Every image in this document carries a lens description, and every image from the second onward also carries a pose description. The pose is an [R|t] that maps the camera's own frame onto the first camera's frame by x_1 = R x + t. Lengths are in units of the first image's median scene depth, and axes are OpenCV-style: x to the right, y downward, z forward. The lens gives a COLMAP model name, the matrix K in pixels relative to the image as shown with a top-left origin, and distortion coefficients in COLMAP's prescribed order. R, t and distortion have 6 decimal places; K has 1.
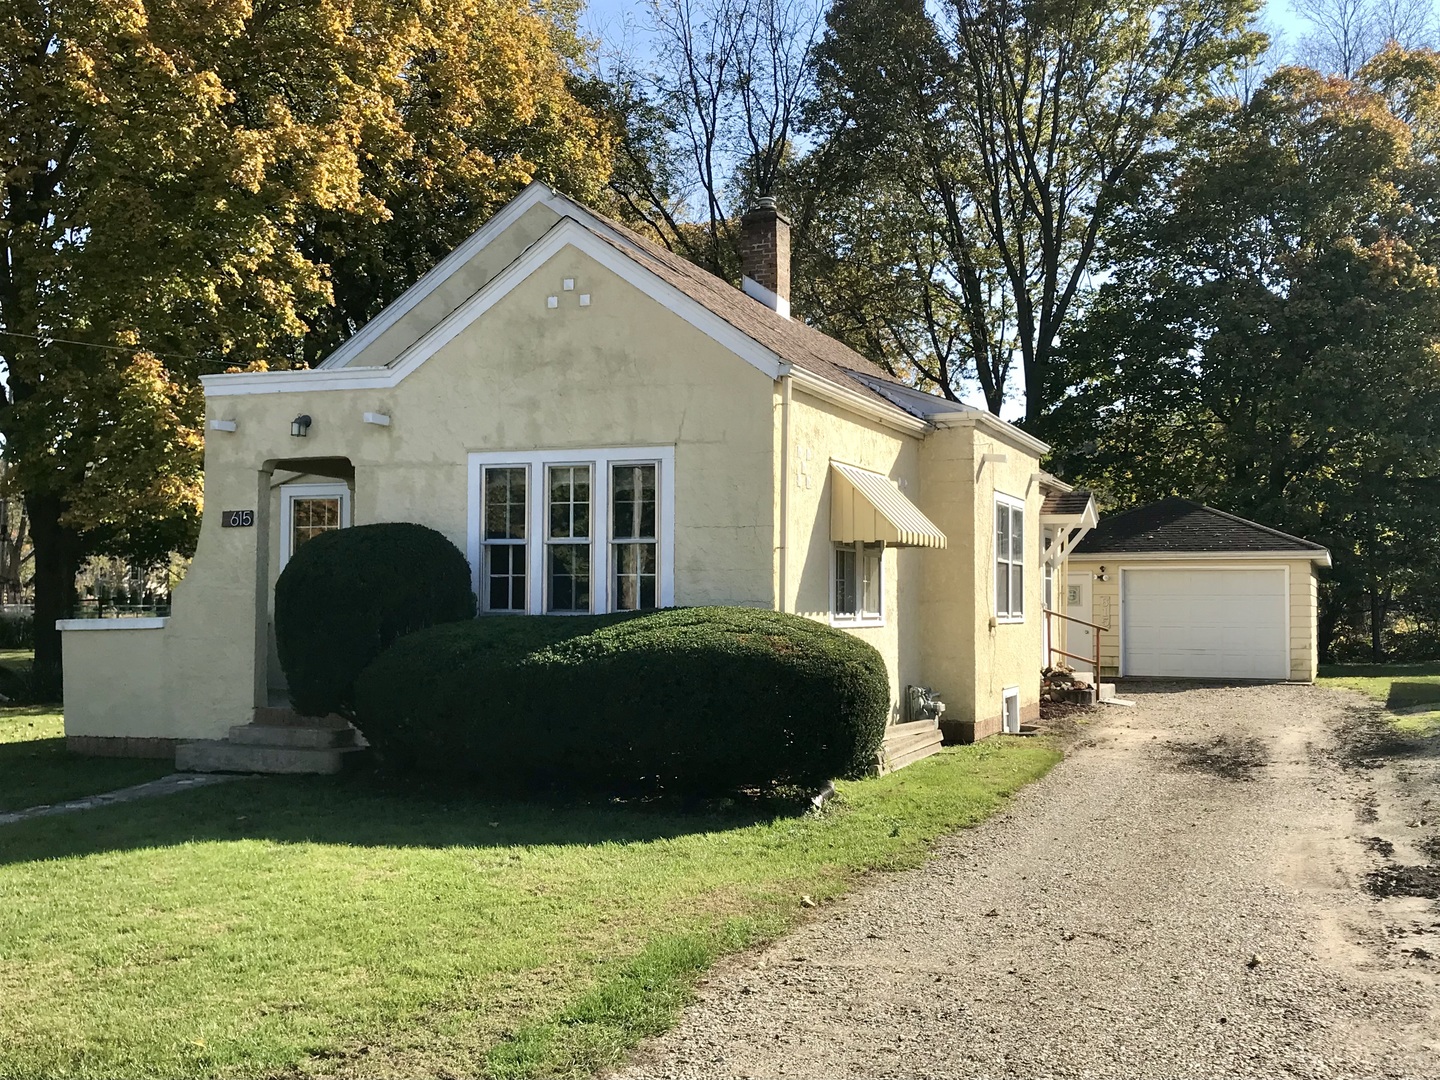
lens RADIAL K [[1194.0, 0, 720.0], [0, 1194.0, 540.0], [0, 0, 1]] dist [0.009337, 0.002118]
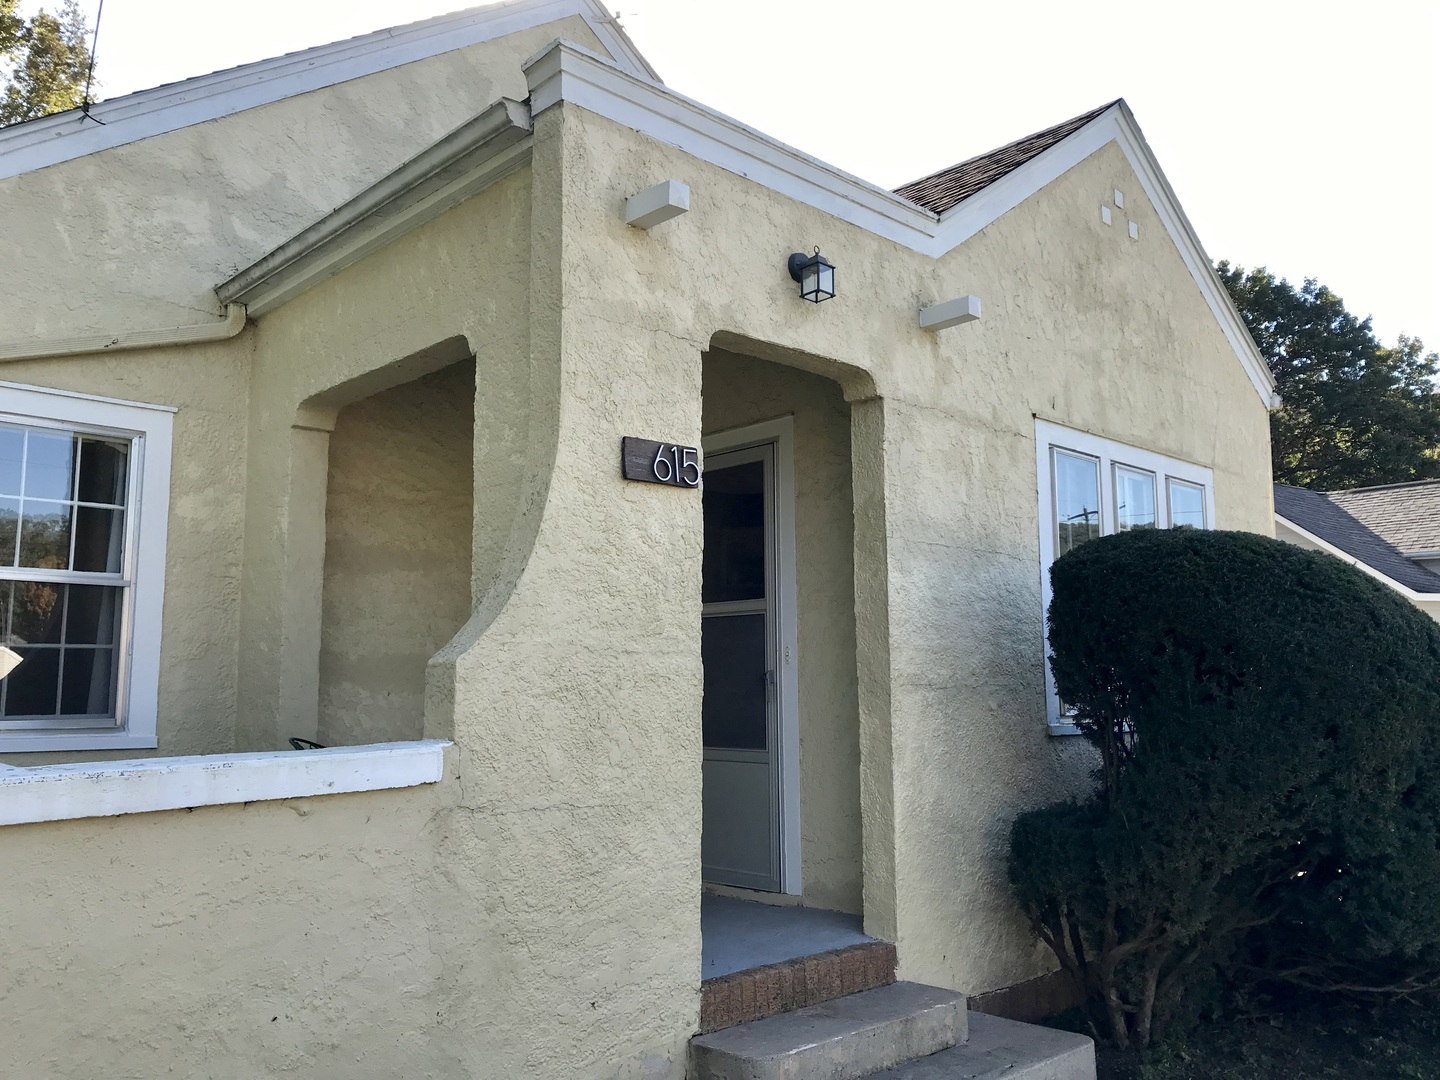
lens RADIAL K [[1159.2, 0, 720.0], [0, 1159.2, 540.0], [0, 0, 1]] dist [0.014776, -0.001396]
pose [[0.504842, 0.116480, 0.855317, -0.699450], [-0.024671, 0.992396, -0.120586, 0.048328], [-0.862859, 0.039776, 0.503877, 0.811319]]
